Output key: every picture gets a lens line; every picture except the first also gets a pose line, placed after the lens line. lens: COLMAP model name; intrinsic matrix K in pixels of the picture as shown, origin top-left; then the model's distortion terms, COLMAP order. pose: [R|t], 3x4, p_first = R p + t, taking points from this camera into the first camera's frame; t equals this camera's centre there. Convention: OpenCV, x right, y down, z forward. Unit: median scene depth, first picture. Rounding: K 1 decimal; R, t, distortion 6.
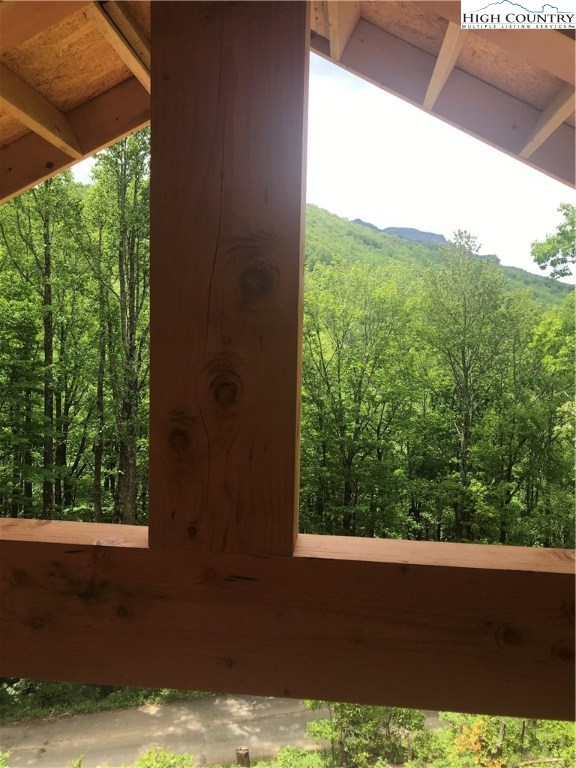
lens RADIAL K [[625.8, 0, 288.0], [0, 625.8, 384.0], [0, 0, 1]] dist [0.011643, 0.001772]
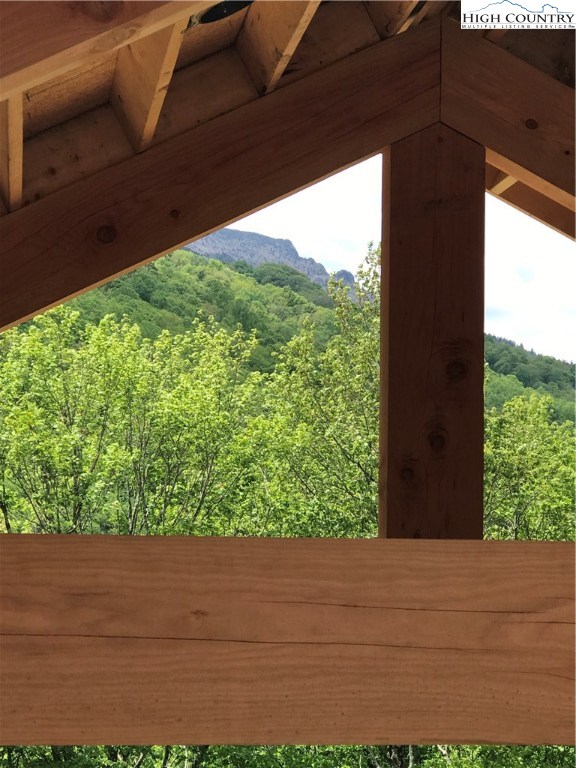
lens RADIAL K [[1940.5, 0, 288.0], [0, 1940.5, 384.0], [0, 0, 1]] dist [0.037638, 0.491985]
pose [[0.971659, 0.010706, 0.236144, -0.055400], [0.026080, 0.988020, -0.152105, 0.020536], [-0.234944, 0.153952, 0.959740, -0.122091]]
